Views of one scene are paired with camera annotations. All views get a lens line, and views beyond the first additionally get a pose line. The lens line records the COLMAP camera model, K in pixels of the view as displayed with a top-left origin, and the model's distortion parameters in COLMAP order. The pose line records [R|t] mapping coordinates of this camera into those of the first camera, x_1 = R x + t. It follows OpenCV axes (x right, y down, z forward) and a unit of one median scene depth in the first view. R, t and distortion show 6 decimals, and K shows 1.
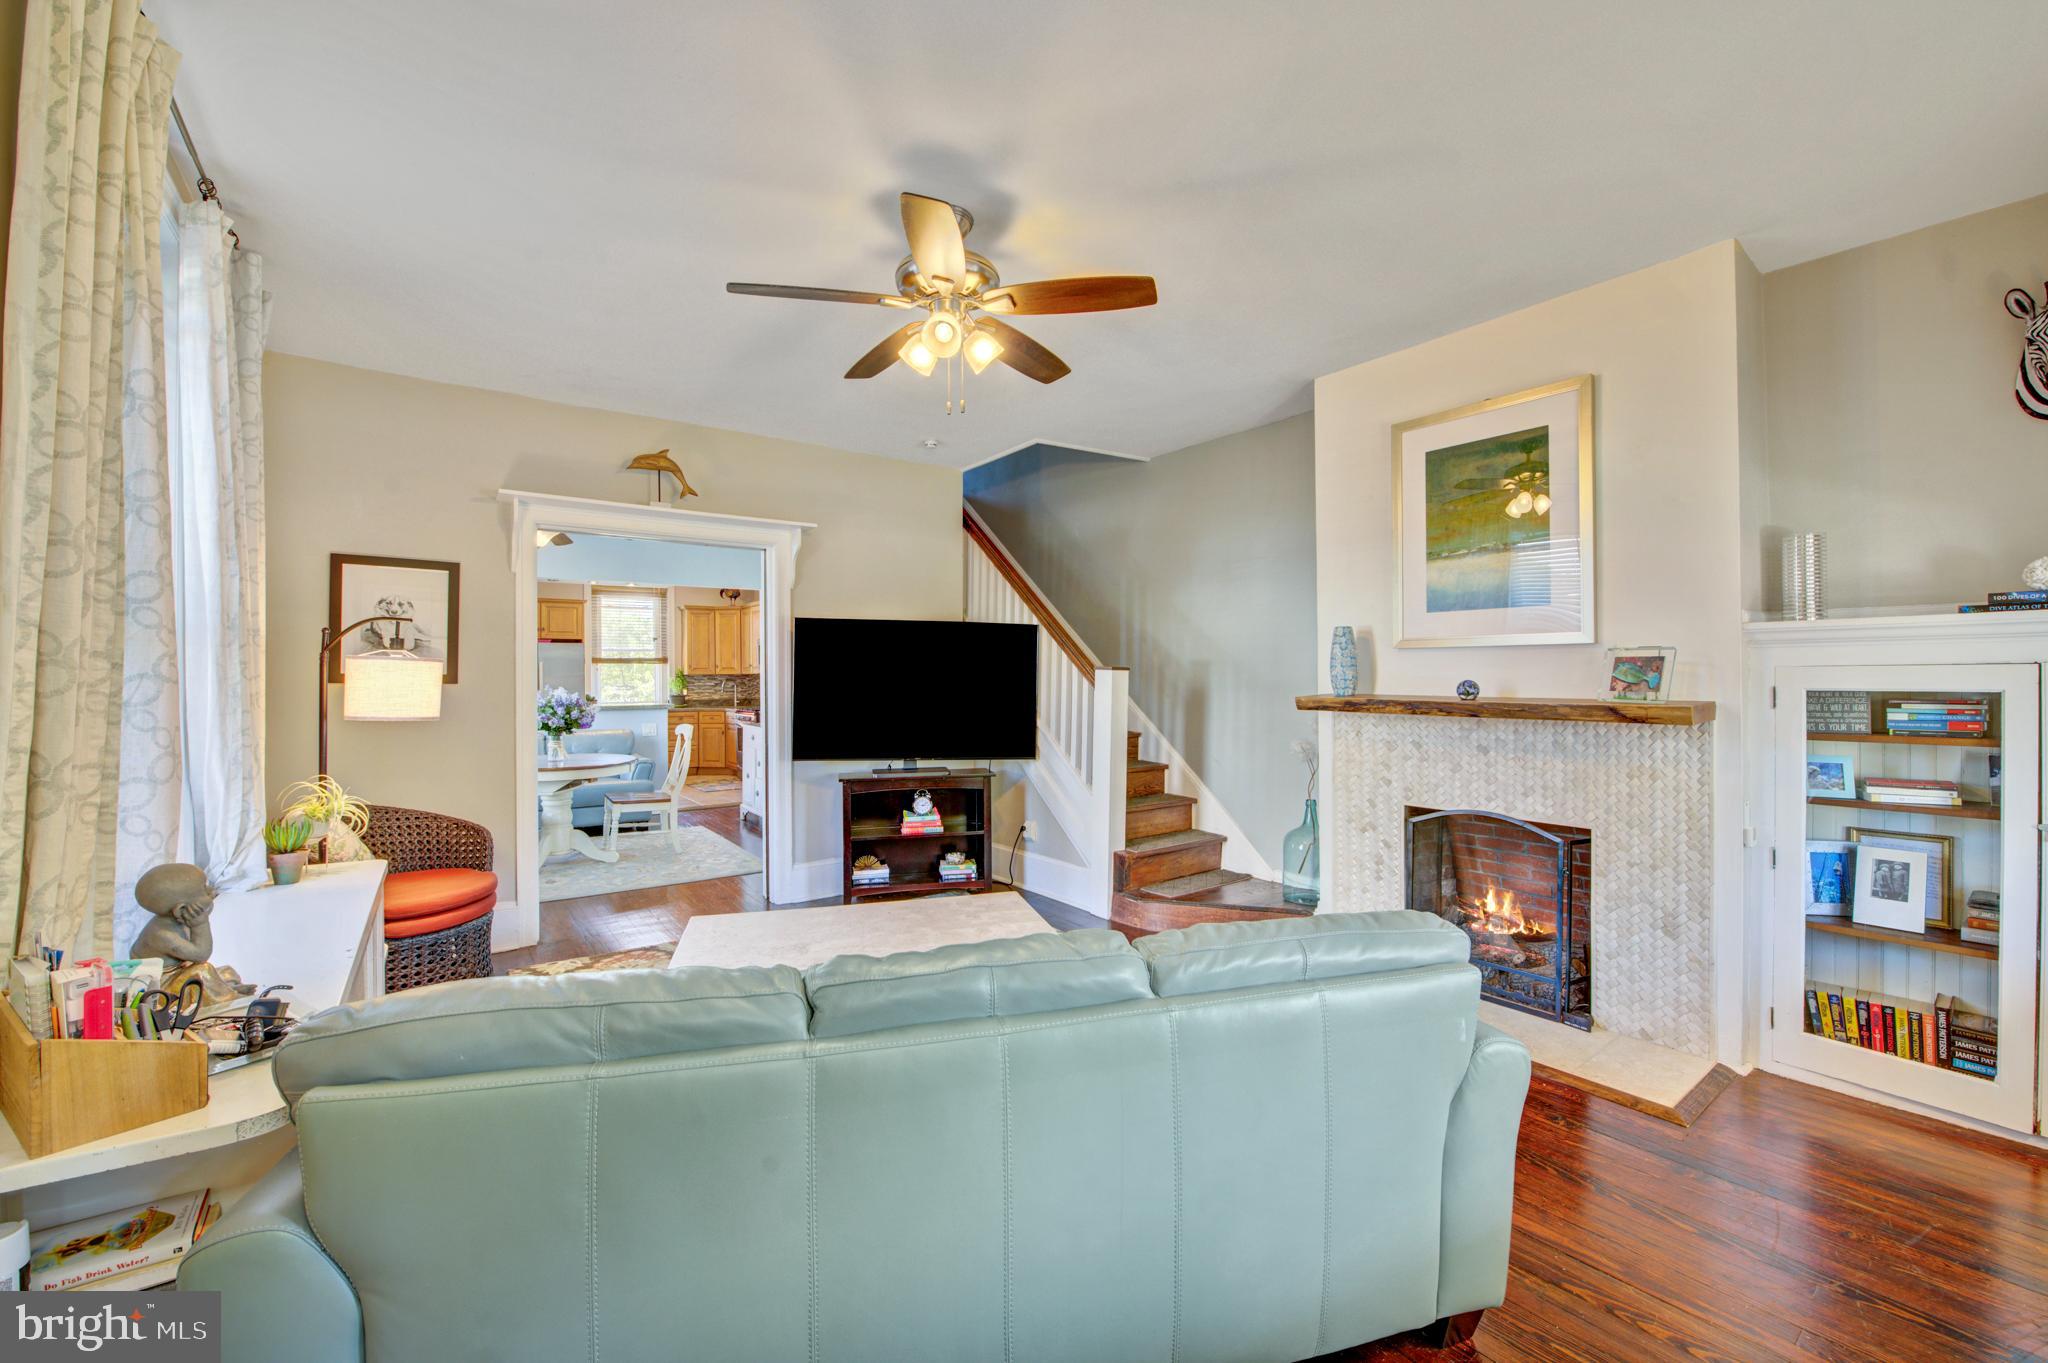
lens RADIAL K [[803.3, 0, 1028.7], [0, 803.3, 677.8], [0, 0, 1]] dist [-0.024860, -0.000419]
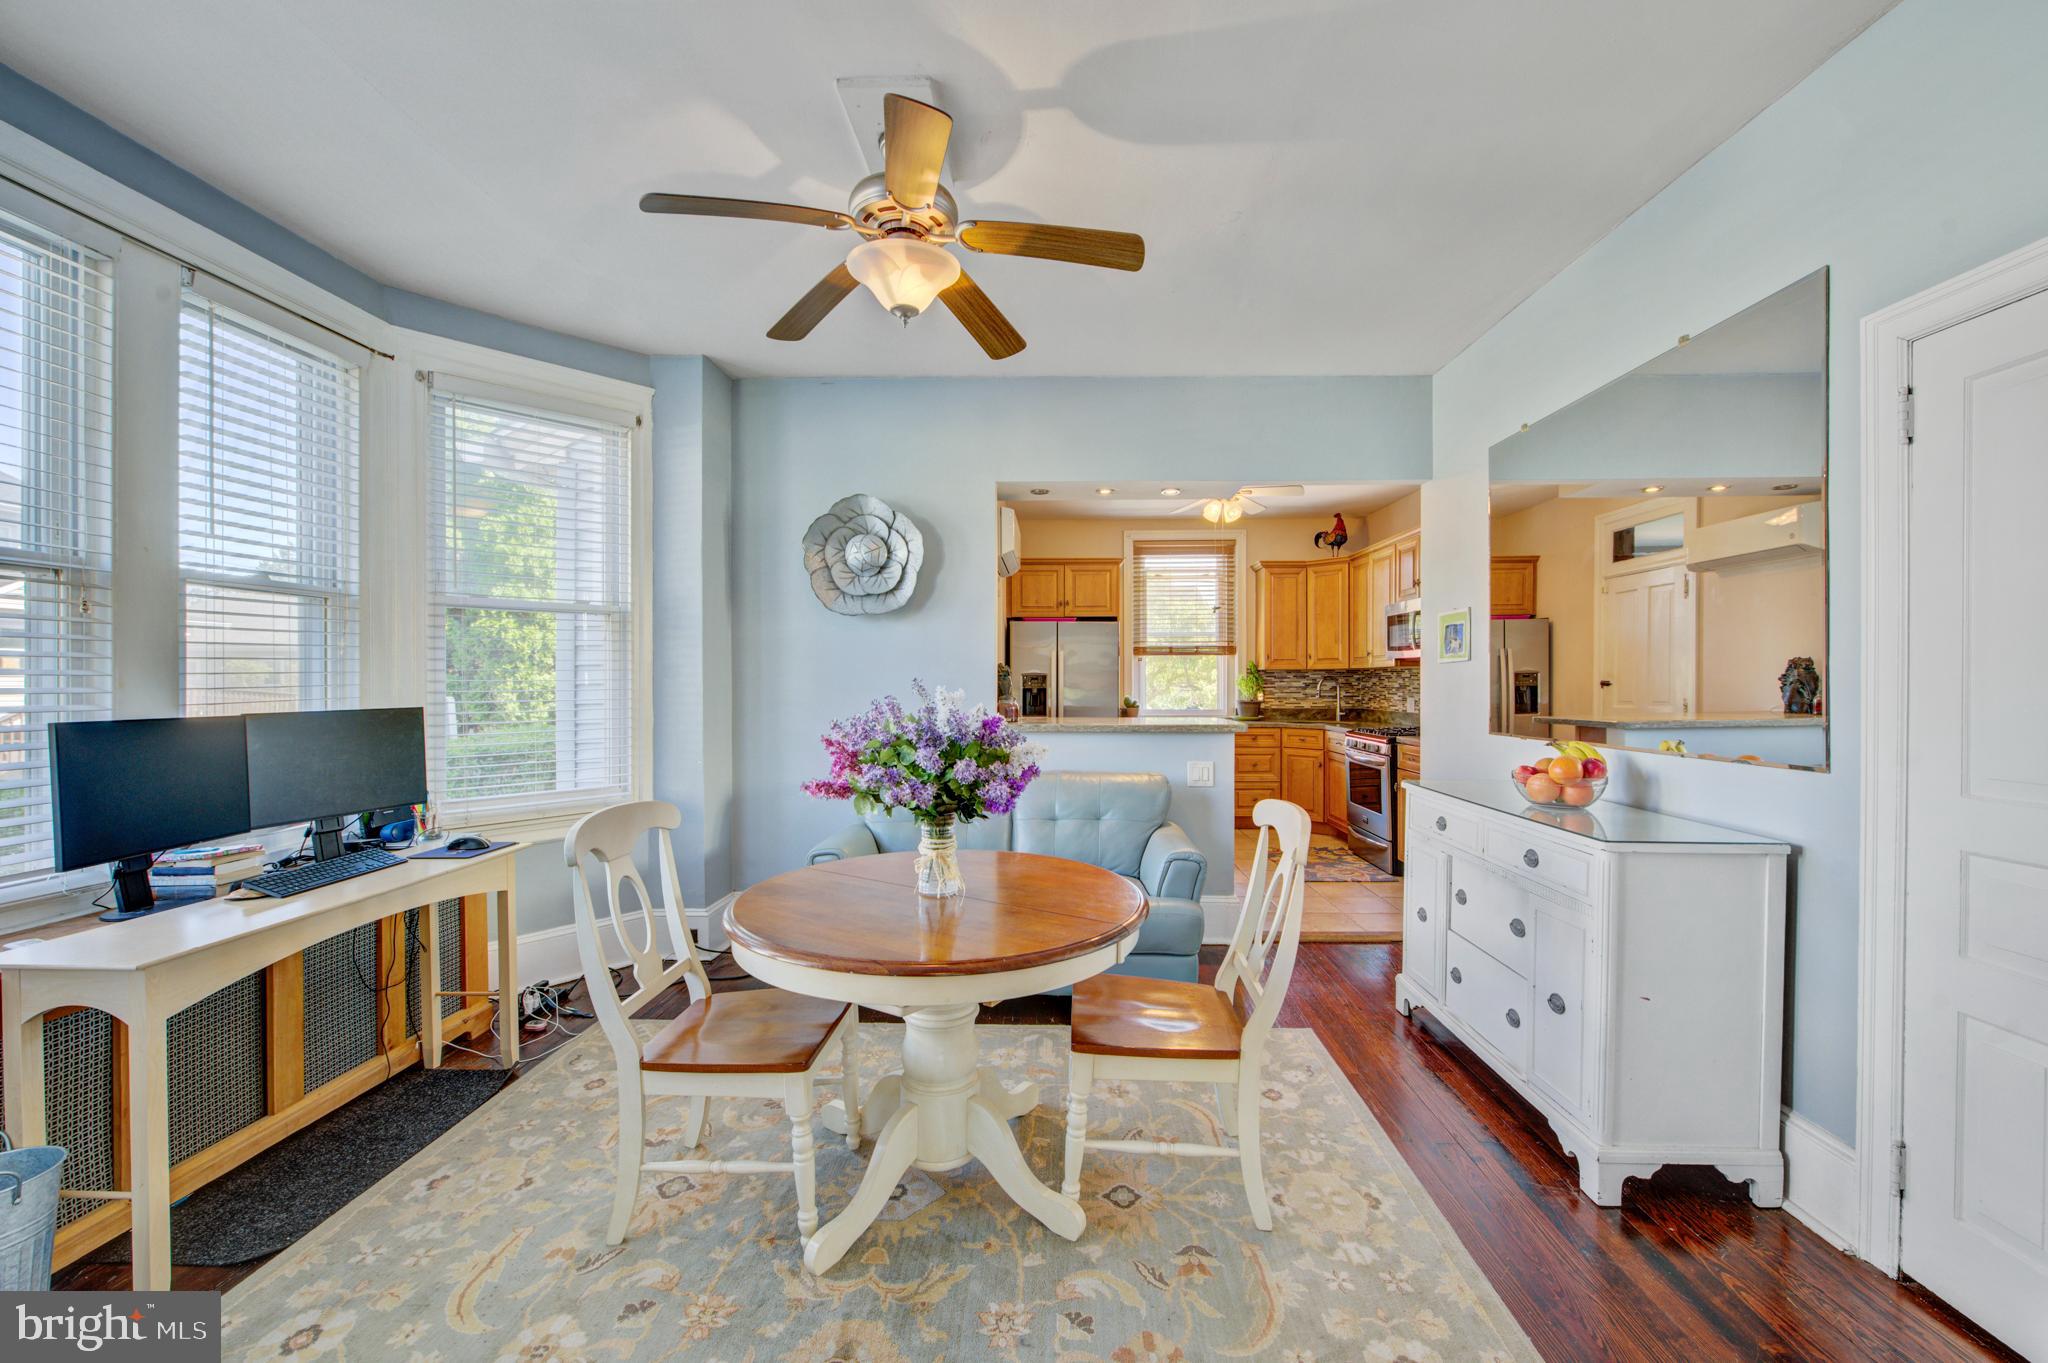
lens RADIAL K [[803.3, 0, 1044.5], [0, 803.3, 687.7], [0, 0, 1]] dist [-0.024860, -0.000419]
pose [[0.791919, 0.012123, -0.610505, -0.172480], [-0.006228, 0.999911, 0.011777, 0.004119], [0.610594, -0.005524, 0.791925, 0.380295]]
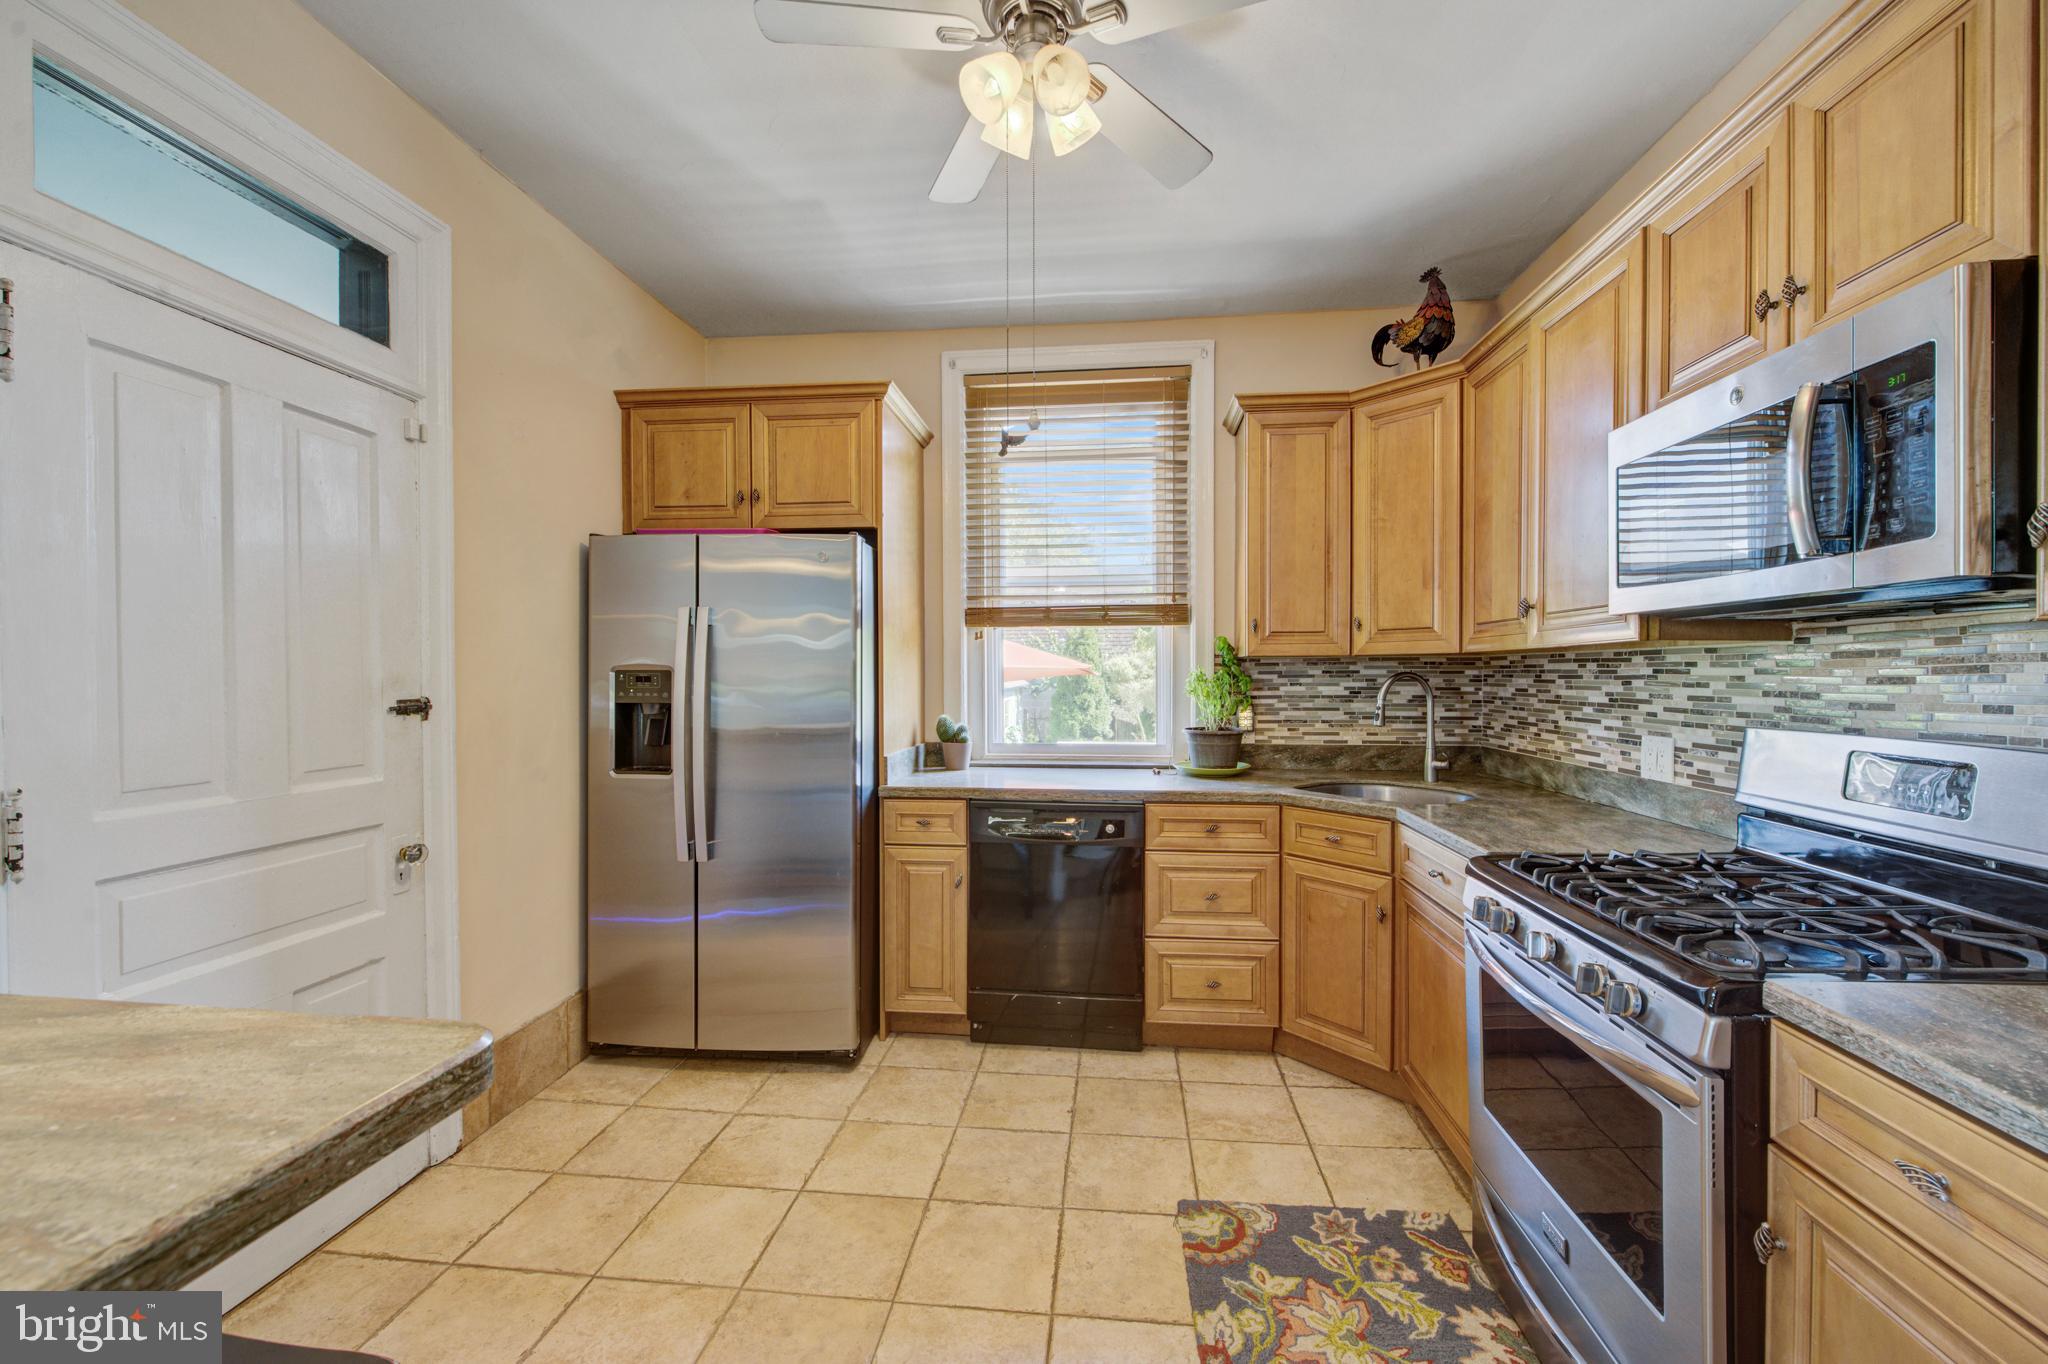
lens RADIAL K [[834.3, 0, 1042.0], [0, 834.3, 683.9], [0, 0, 1]] dist [-0.006071, -0.000065]
pose [[0.748821, 0.015044, -0.662602, -0.290956], [-0.006342, 0.999859, 0.015535, 0.001332], [0.662742, -0.007431, 0.748811, 0.739837]]
